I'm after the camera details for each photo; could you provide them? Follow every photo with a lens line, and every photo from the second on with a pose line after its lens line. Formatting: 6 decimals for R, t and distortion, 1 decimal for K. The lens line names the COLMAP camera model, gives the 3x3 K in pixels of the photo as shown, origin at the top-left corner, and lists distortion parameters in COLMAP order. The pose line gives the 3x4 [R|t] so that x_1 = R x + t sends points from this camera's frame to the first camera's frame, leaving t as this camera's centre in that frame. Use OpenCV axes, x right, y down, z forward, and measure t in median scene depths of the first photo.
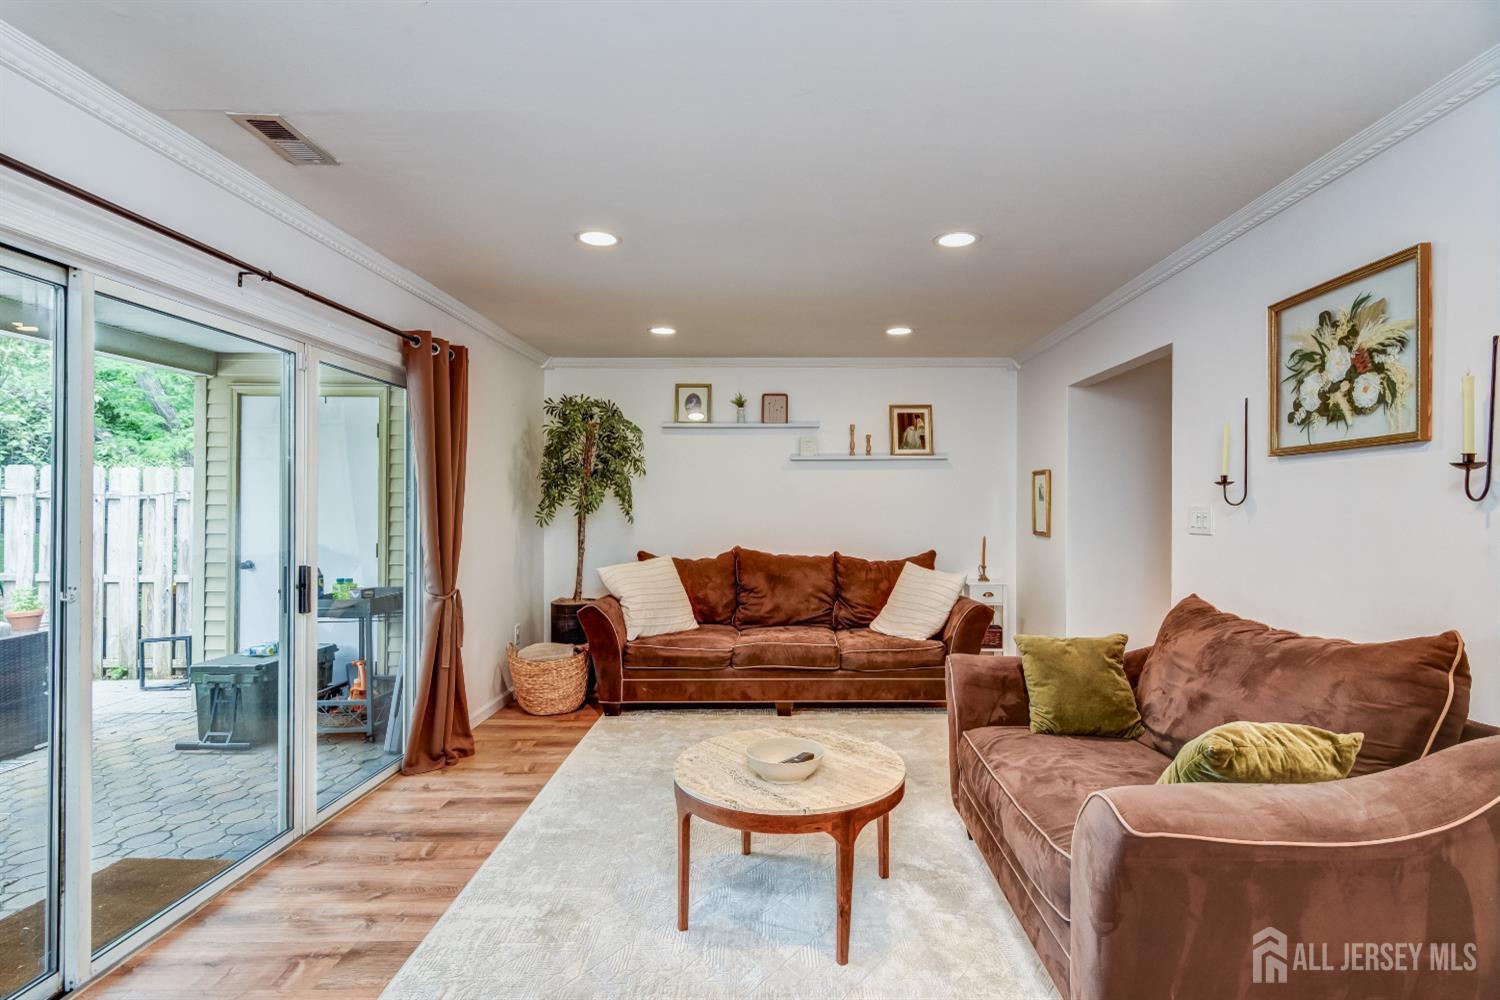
lens RADIAL K [[730.6, 0, 752.9], [0, 730.6, 509.2], [0, 0, 1]] dist [0.002459, -0.000633]
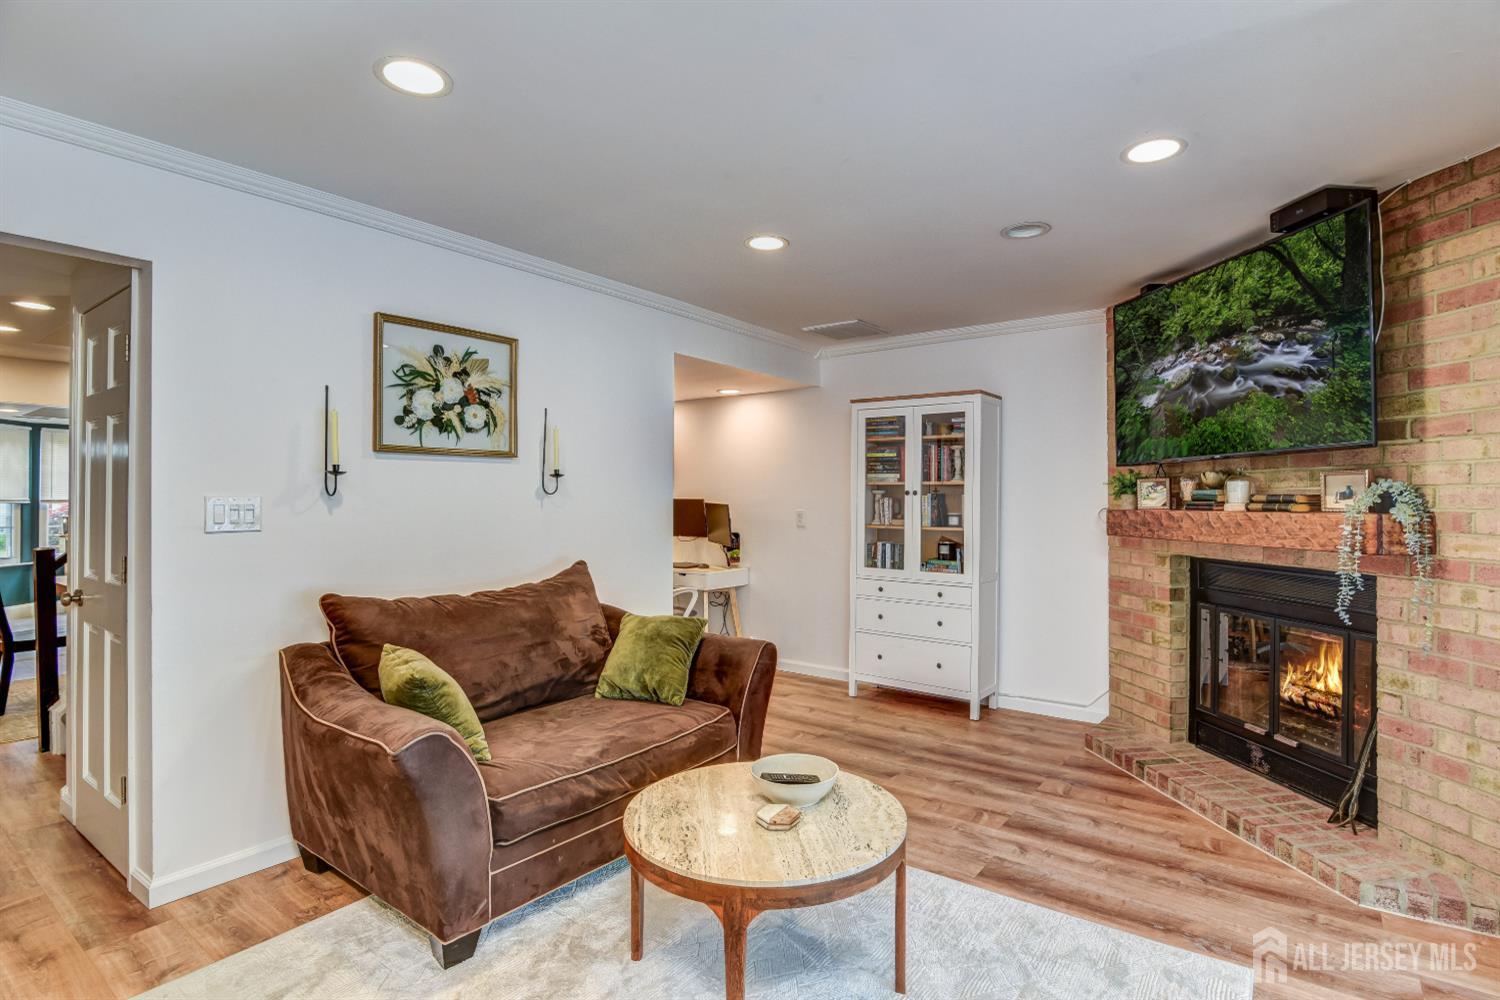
lens RADIAL K [[779.0, 0, 770.1], [0, 779.0, 501.9], [0, 0, 1]] dist [-0.018378, 0.000879]
pose [[-0.817063, -0.008099, 0.576491, -0.250855], [-0.003542, 0.999953, 0.009028, -0.004220], [-0.576537, 0.005334, -0.817054, 0.909064]]
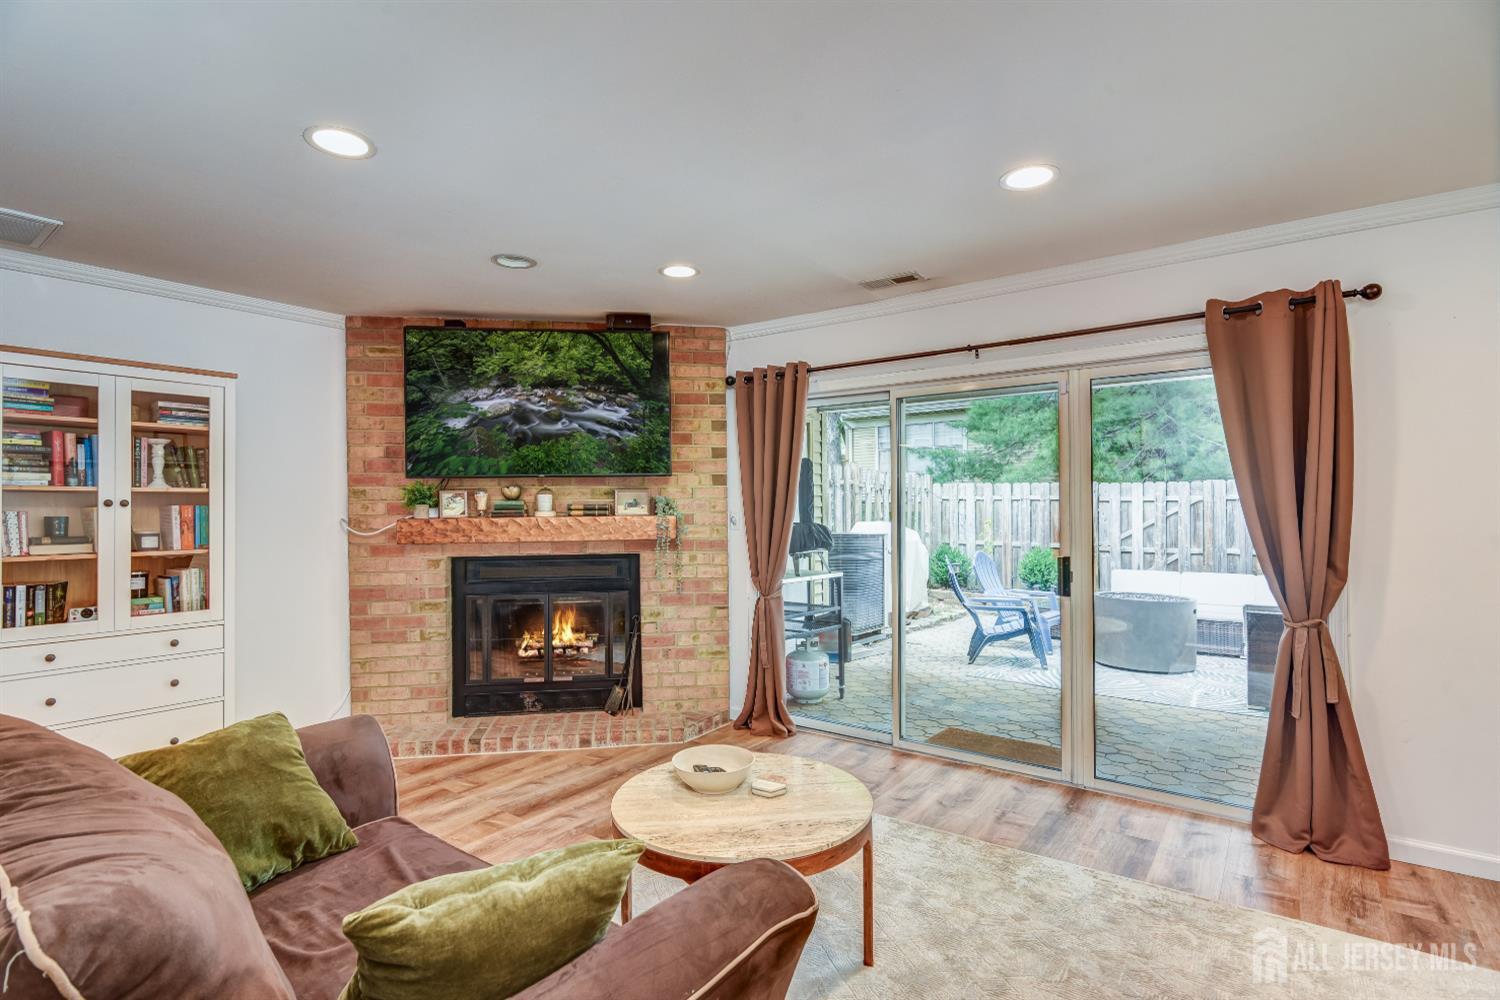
lens RADIAL K [[730.6, 0, 752.9], [0, 730.6, 509.2], [0, 0, 1]] dist [0.002459, -0.000633]
pose [[-0.569470, 0.004738, -0.821999, 0.414882], [0.003966, 0.999988, 0.003016, -0.002373], [0.822003, -0.001542, -0.569481, 0.801796]]
